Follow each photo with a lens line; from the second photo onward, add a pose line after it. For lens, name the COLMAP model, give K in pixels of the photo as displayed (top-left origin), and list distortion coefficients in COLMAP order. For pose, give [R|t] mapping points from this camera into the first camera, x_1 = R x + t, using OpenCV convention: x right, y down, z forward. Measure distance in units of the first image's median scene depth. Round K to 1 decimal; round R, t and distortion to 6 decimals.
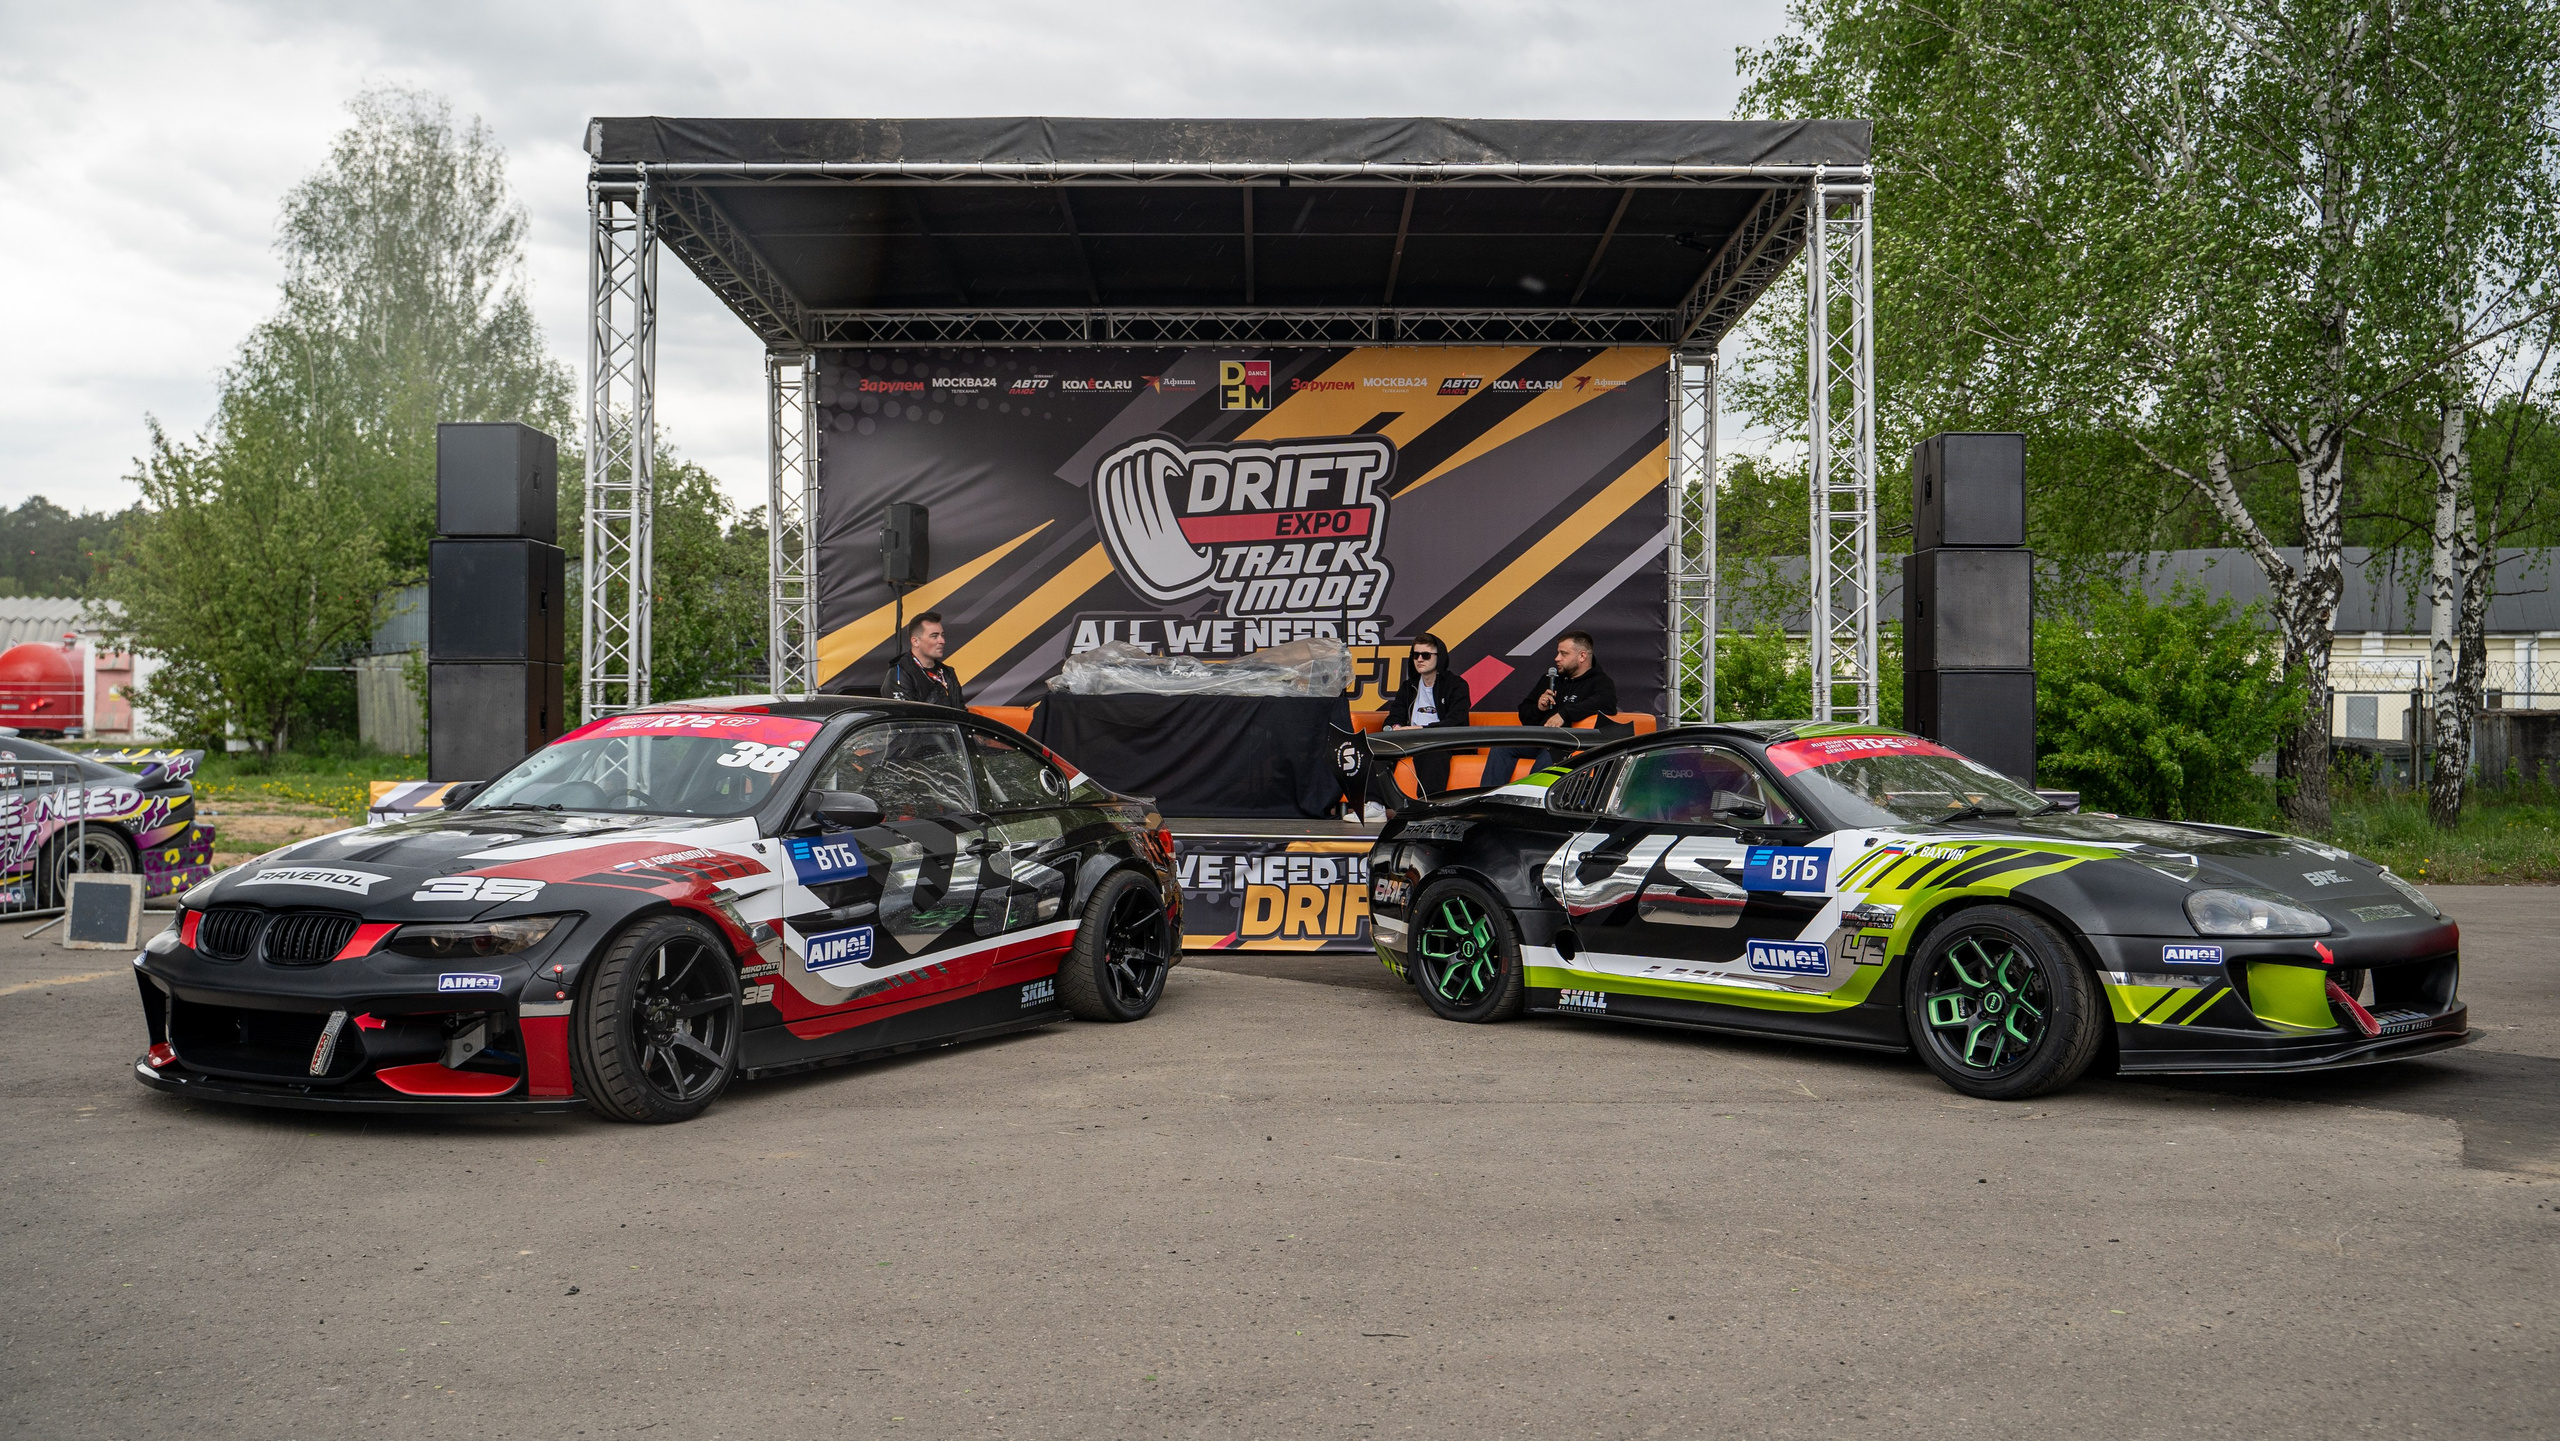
lens RADIAL K [[2691.3, 0, 1270.6], [0, 2691.3, 689.2], [0, 0, 1]] dist [-0.033539, 0.000000]
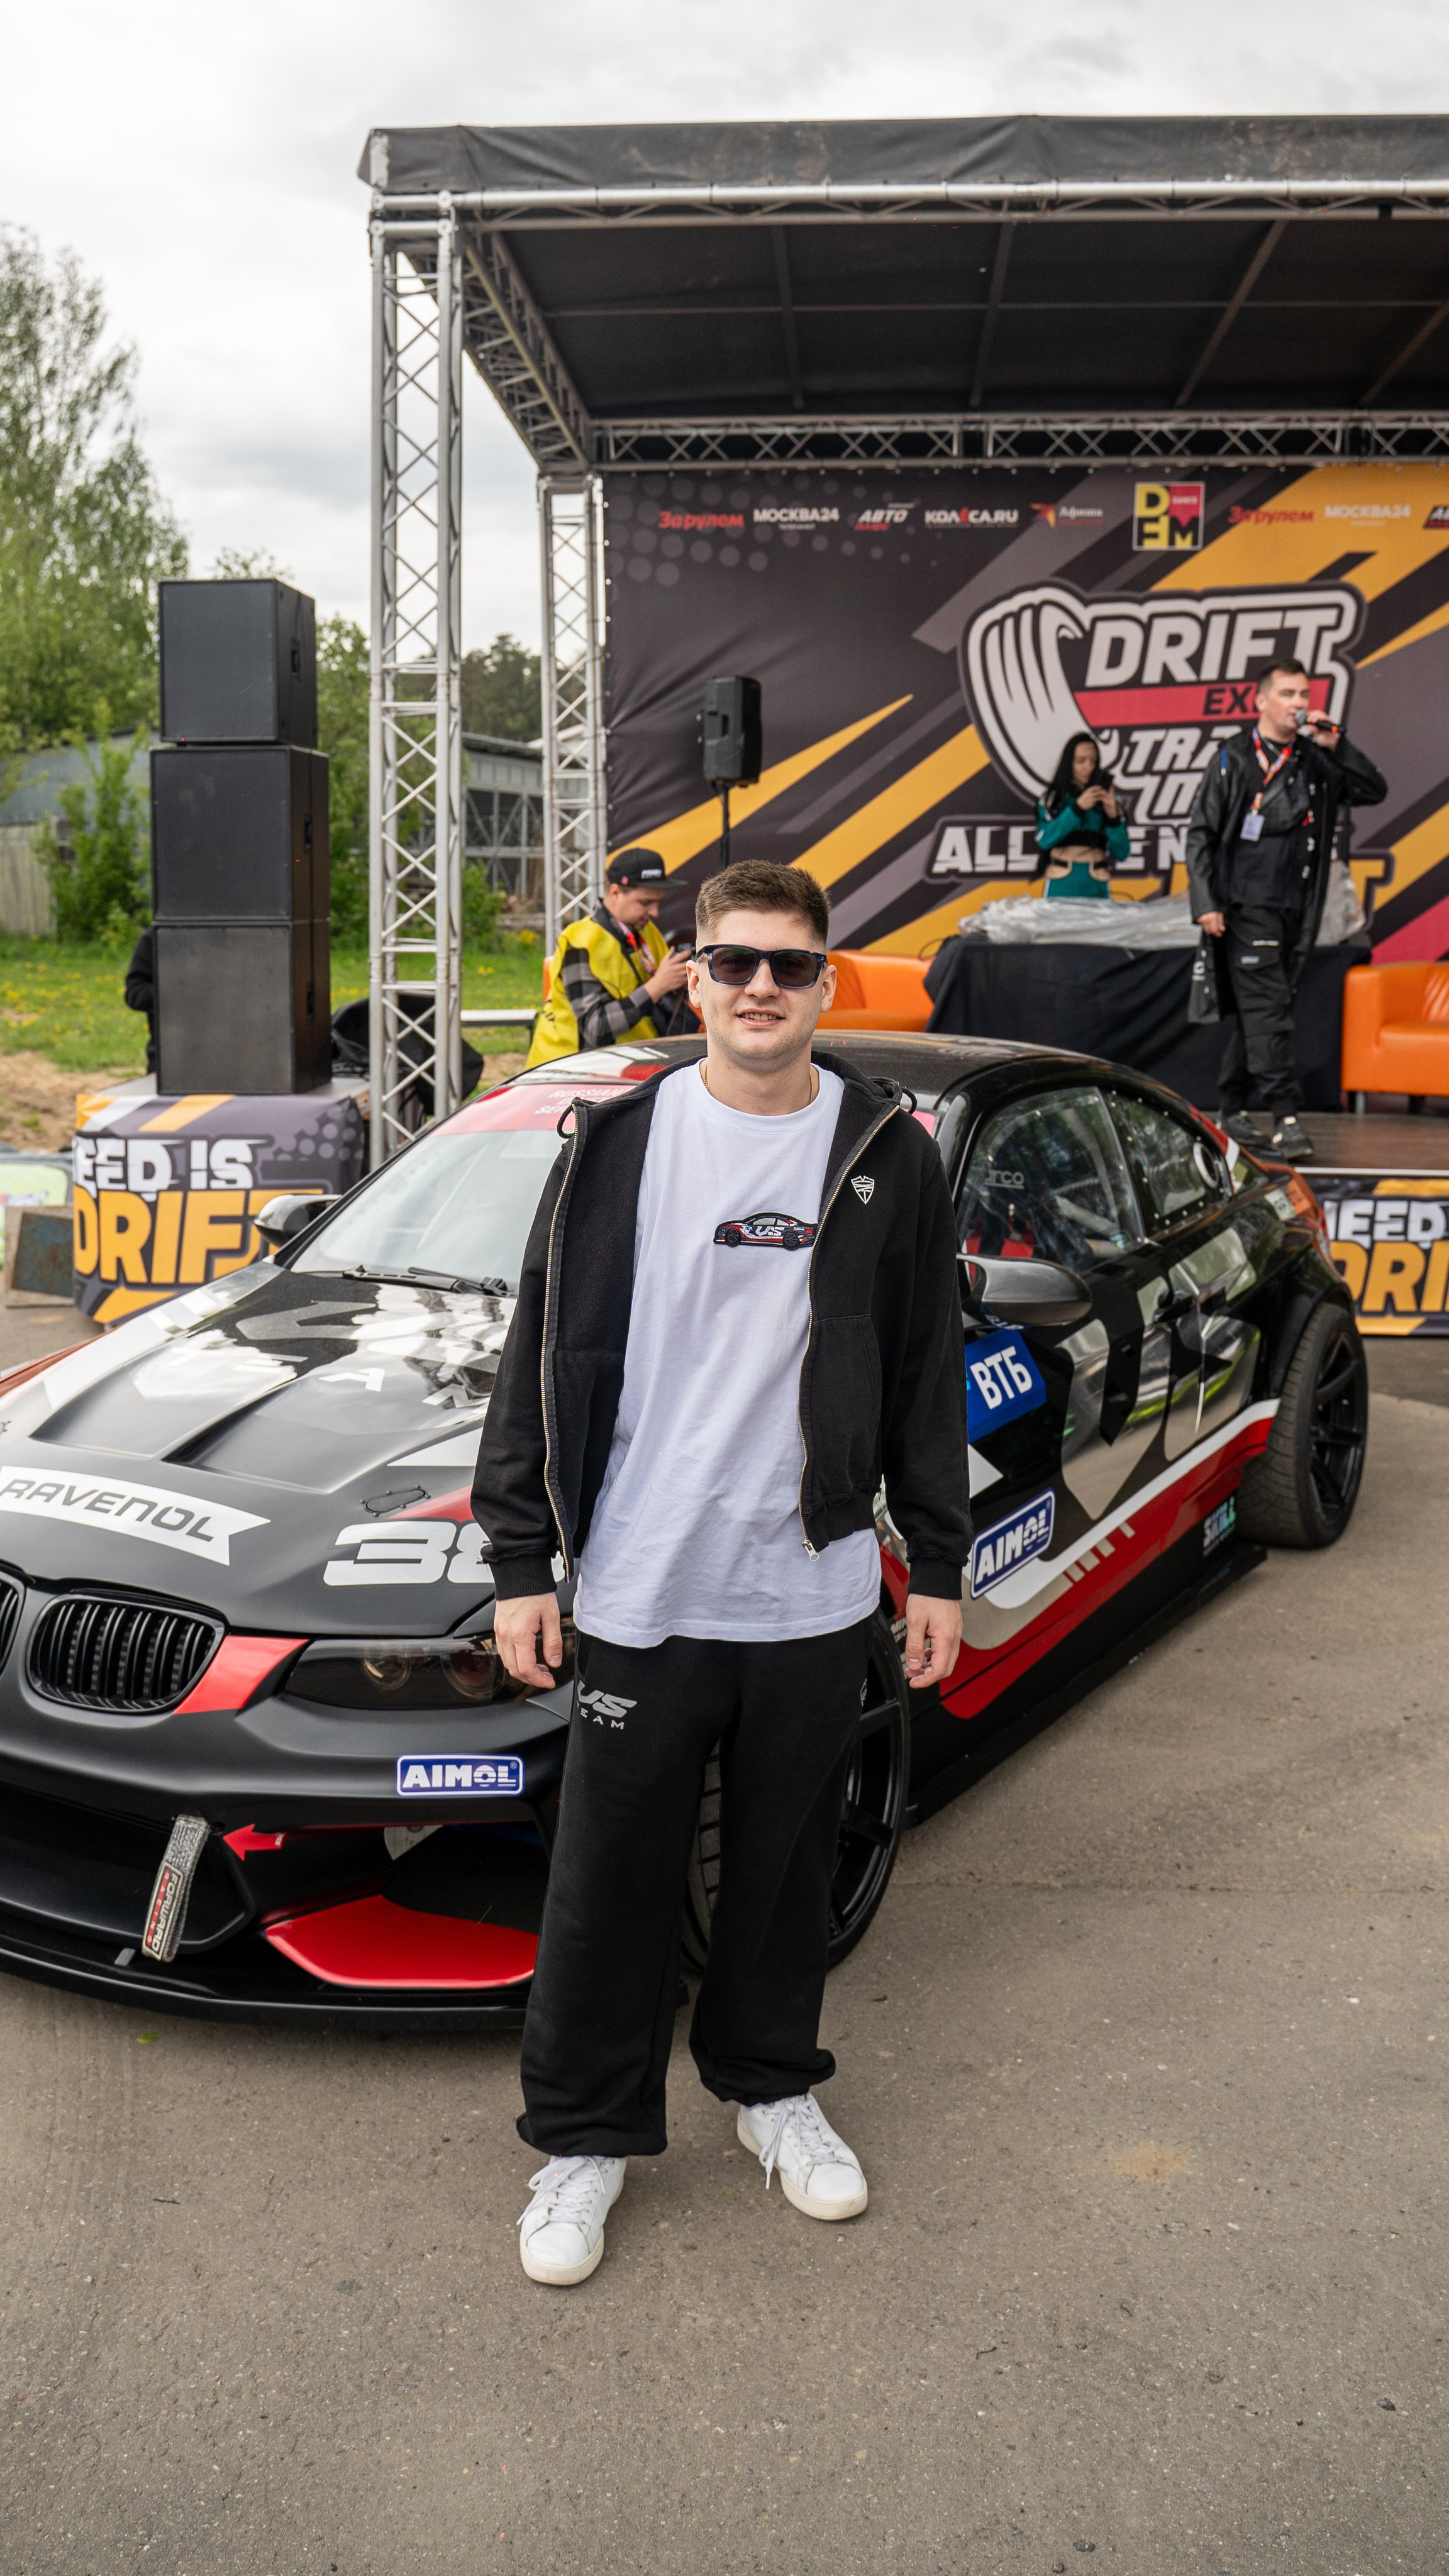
lens RADIAL K [[2553.6, 0, 614.8], [0, 2553.6, 1065.5], [0, 0, 1]] dist [-0.085354, 0.000000]
pose [[0.997576, 0.002480, -0.069535, -0.127894], [0.004317, 0.995233, 0.097430, -0.032950], [0.069445, -0.097494, 0.992810, 0.300076]]
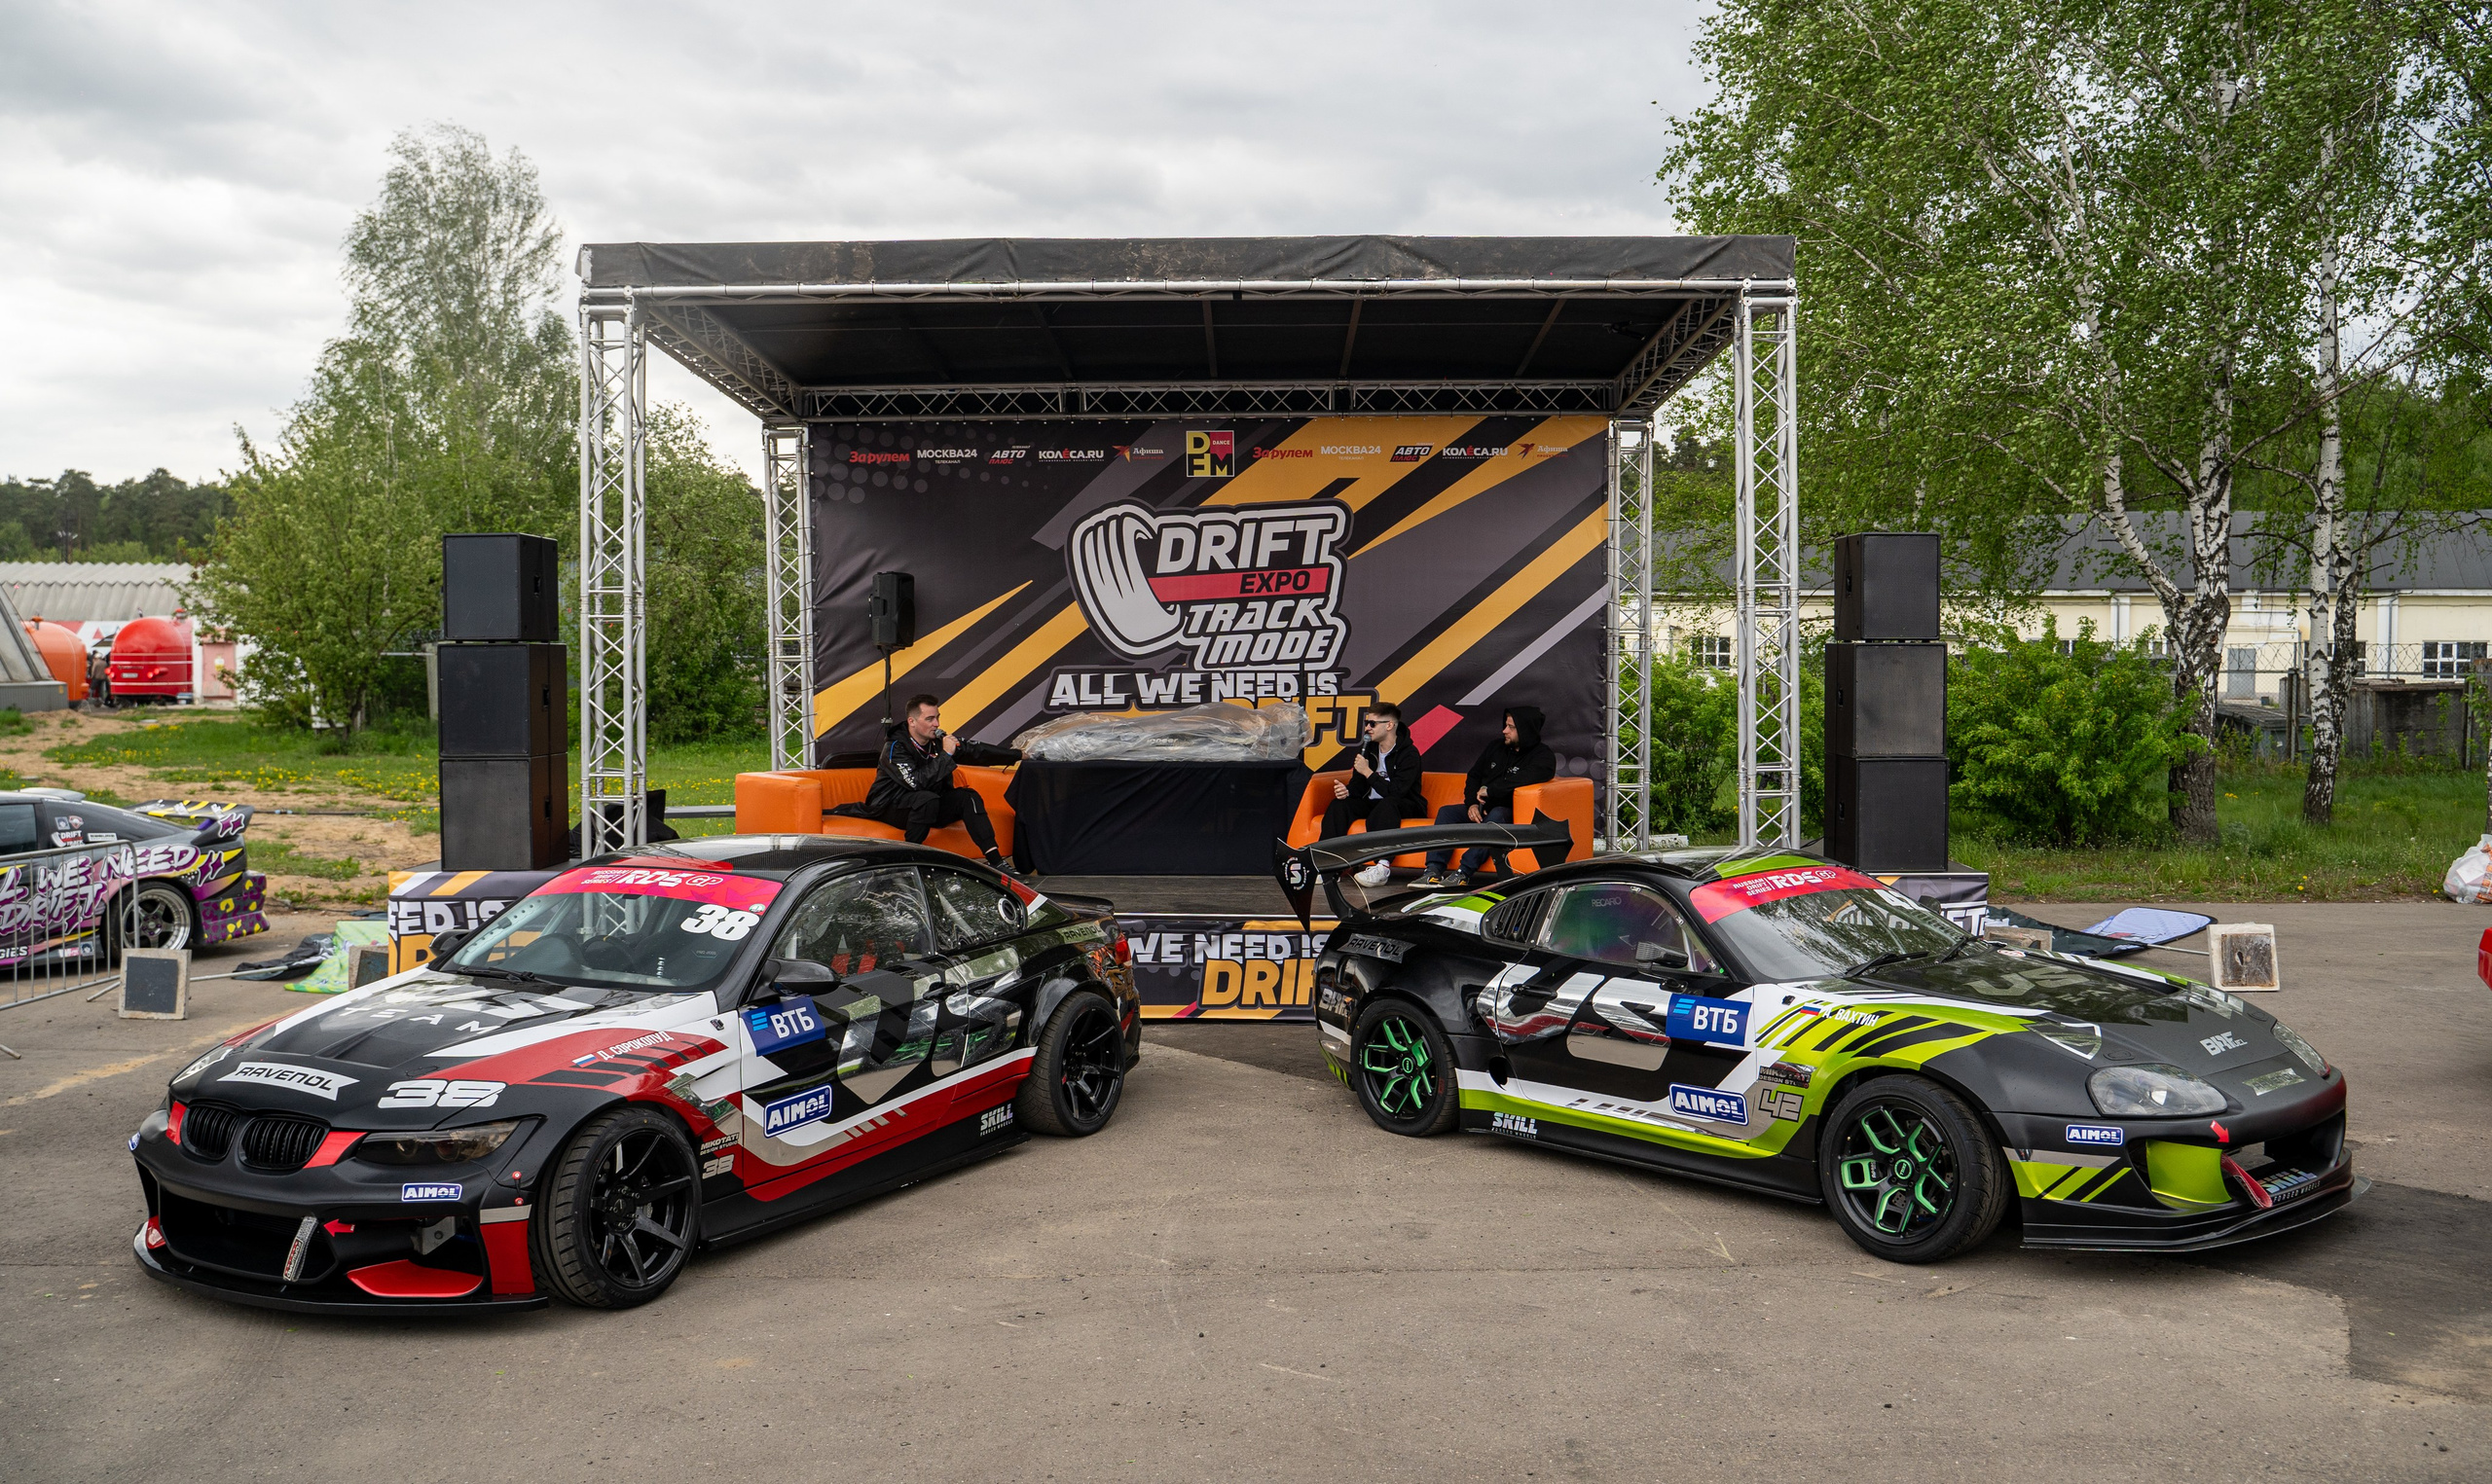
lens RADIAL K [[2399.4, 0, 1238.9], [0, 2399.4, 708.7], [0, 0, 1]] dist [-0.091644, 0.038054]
pose [[0.999908, -0.006437, -0.011969, 0.014231], [0.006998, 0.998848, 0.047472, -0.063693], [0.011650, -0.047552, 0.998801, 0.050972]]
